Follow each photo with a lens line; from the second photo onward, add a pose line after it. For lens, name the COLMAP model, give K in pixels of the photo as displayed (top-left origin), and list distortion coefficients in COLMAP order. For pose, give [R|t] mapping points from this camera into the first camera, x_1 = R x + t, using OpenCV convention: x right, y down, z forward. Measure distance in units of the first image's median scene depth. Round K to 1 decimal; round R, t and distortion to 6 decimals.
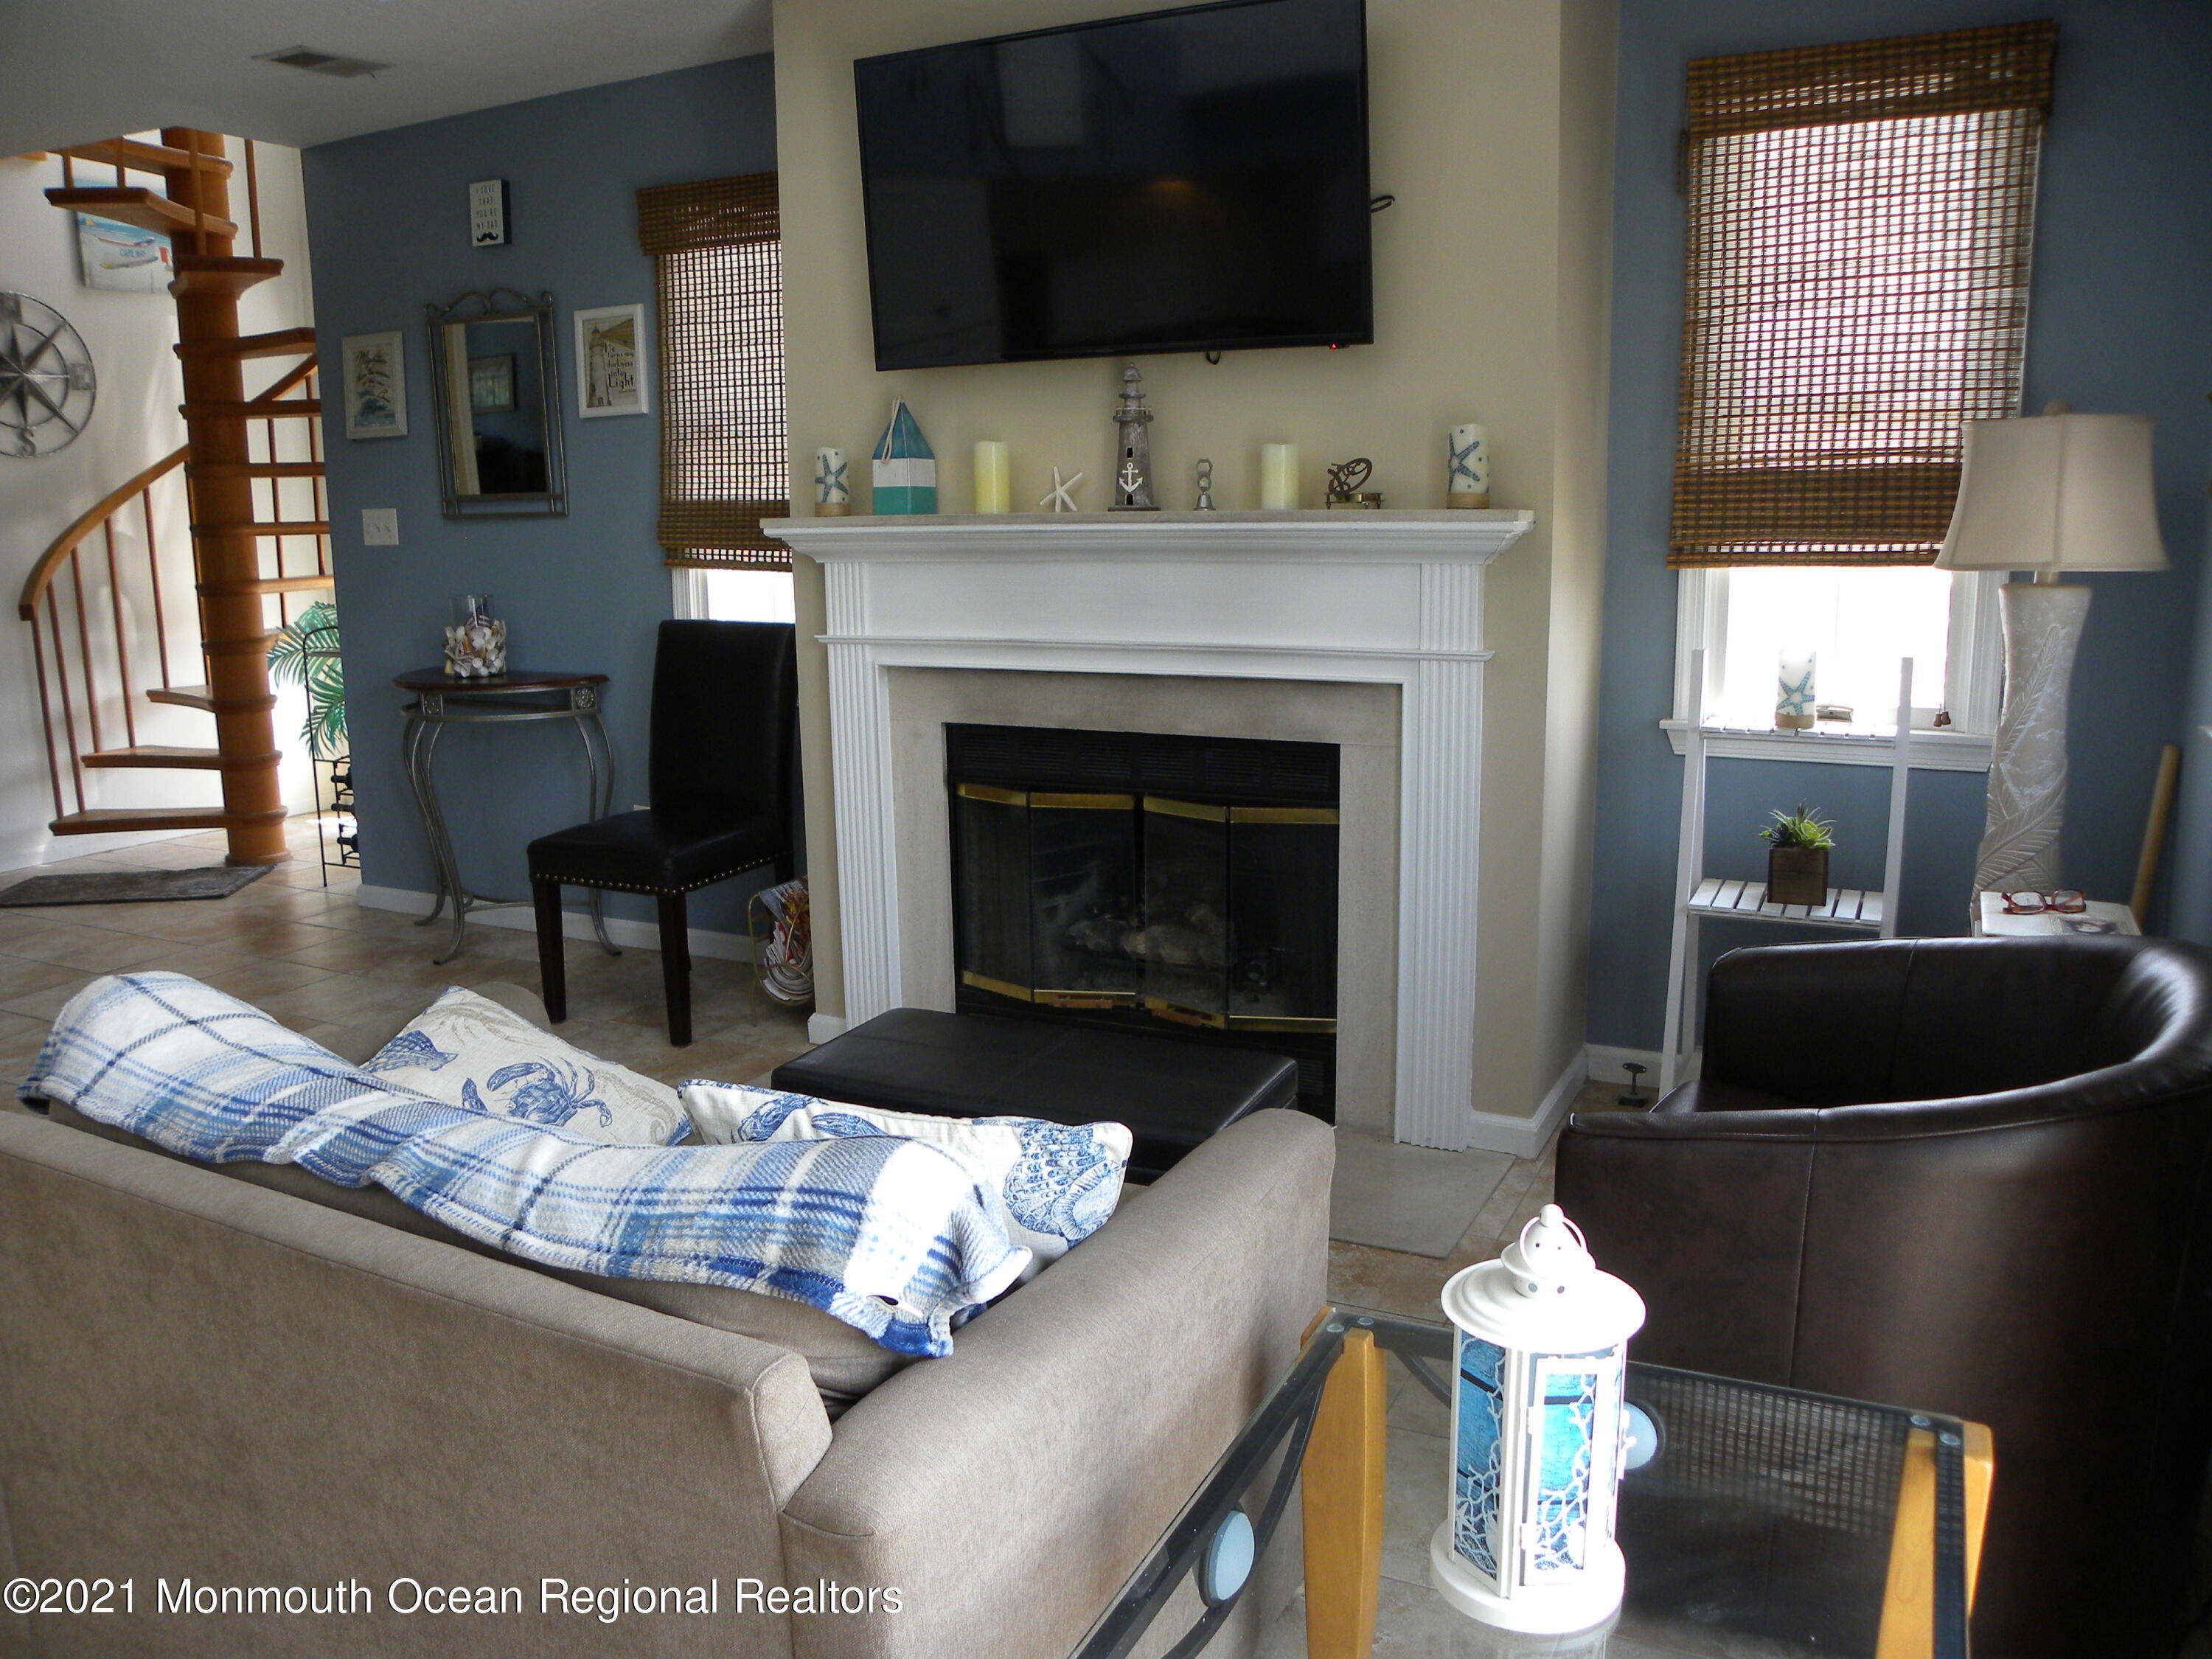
lens RADIAL K [[1676.7, 0, 1068.6], [0, 1676.7, 852.9], [0, 0, 1]] dist [-0.150883, 0.097613]
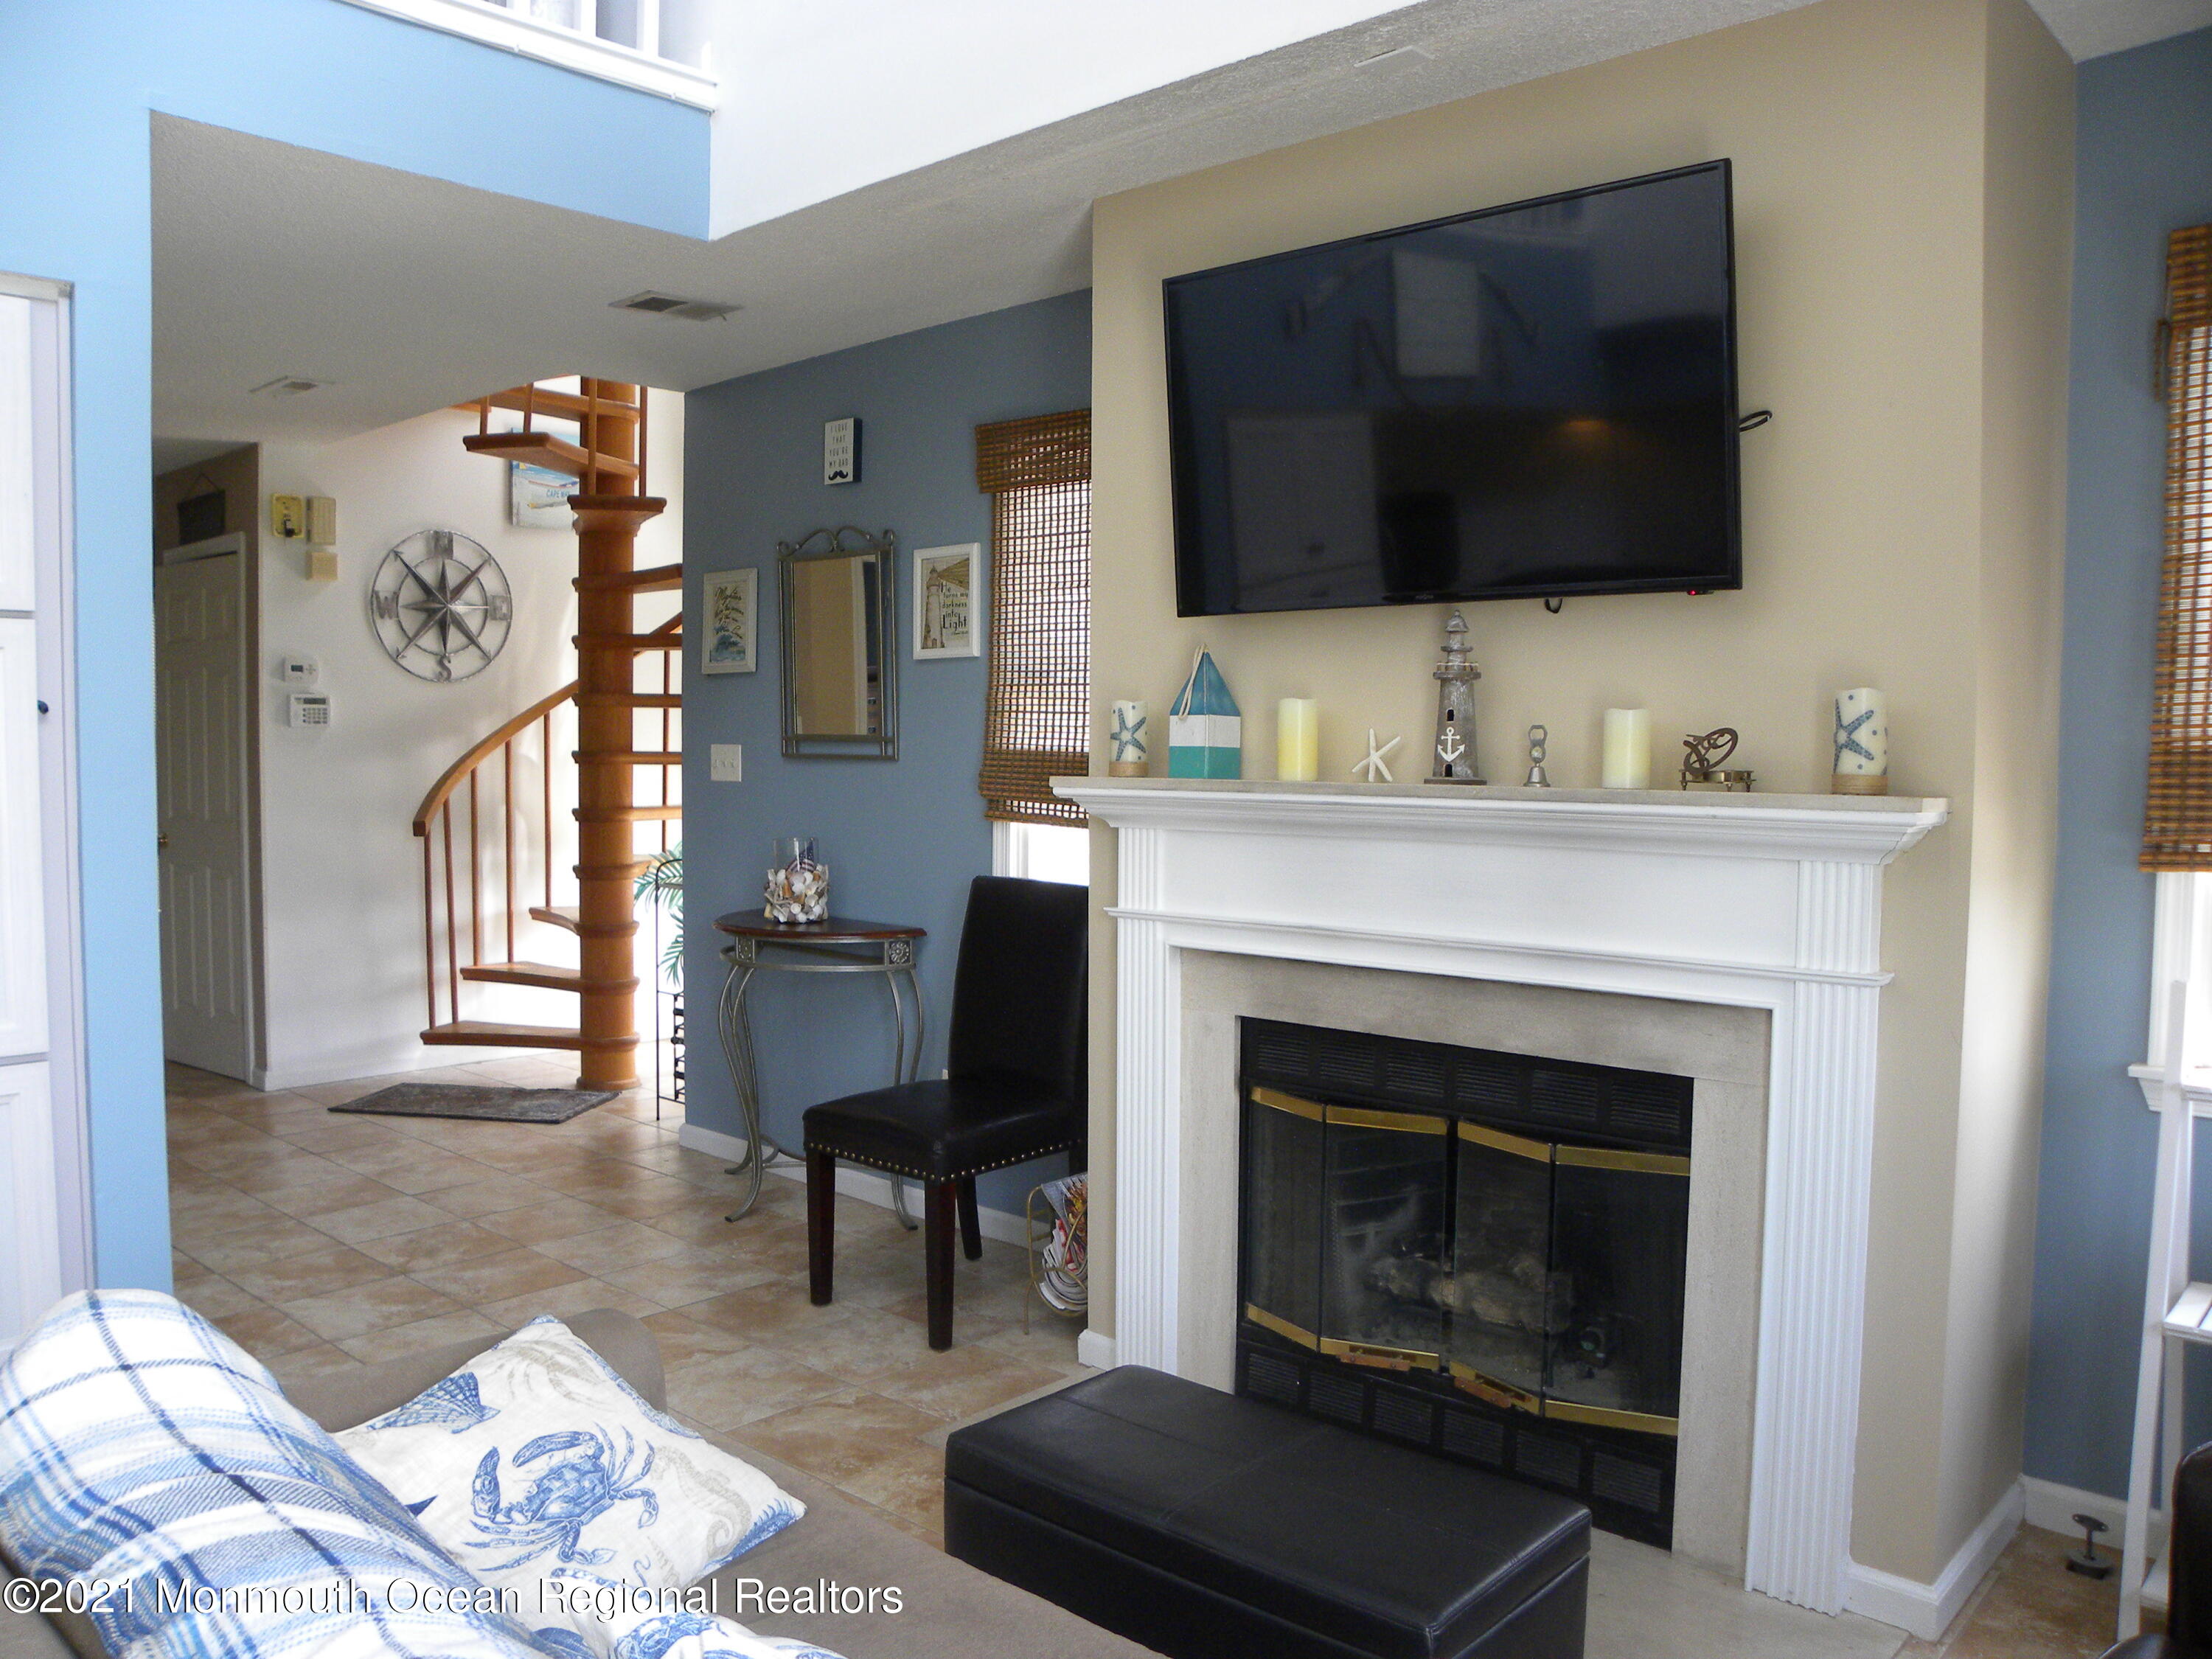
lens RADIAL K [[1676.7, 0, 1093.9], [0, 1676.7, 859.6], [0, 0, 1]] dist [-0.150883, 0.097613]
pose [[0.967036, 0.038594, -0.251698, 0.053914], [-0.072861, 0.989058, -0.128278, -0.032277], [0.243993, 0.142388, 0.959267, 0.107307]]
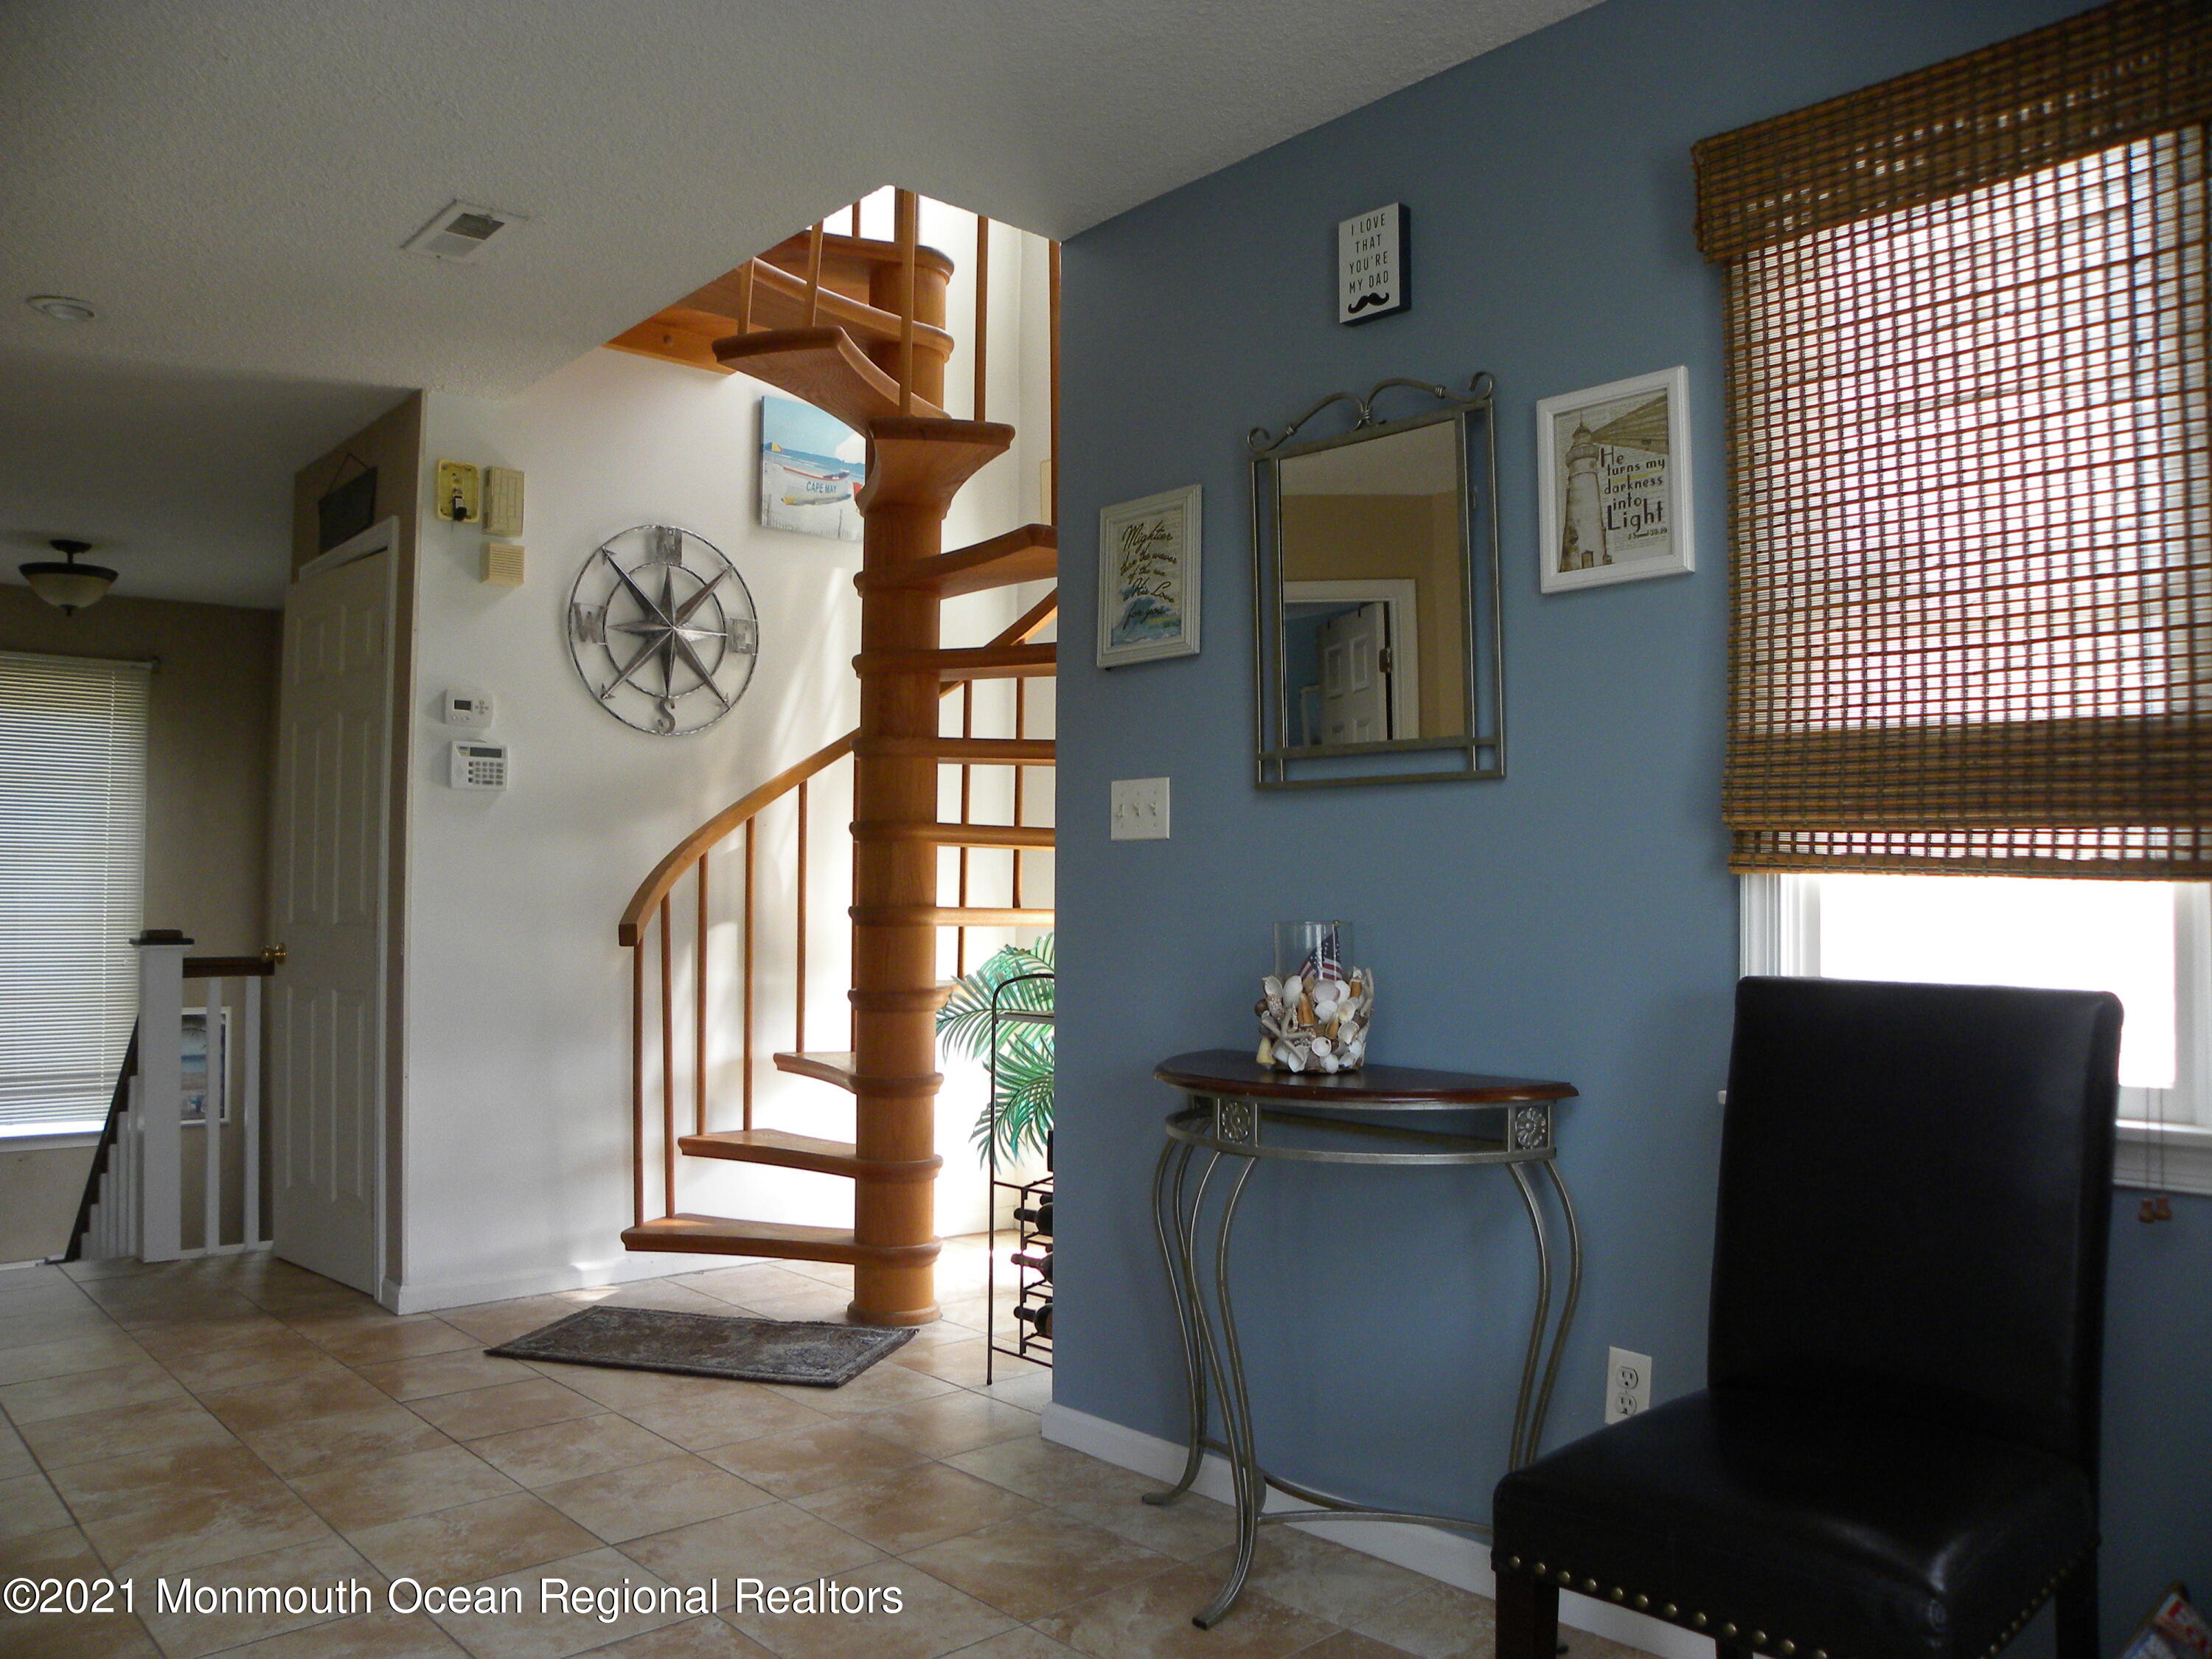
lens RADIAL K [[1676.7, 0, 1088.9], [0, 1676.7, 849.4], [0, 0, 1]] dist [-0.150883, 0.097613]
pose [[0.935240, 0.005797, -0.353968, -0.246216], [-0.088769, 0.971762, -0.218628, -0.054721], [0.342705, 0.235891, 0.909345, 0.484880]]
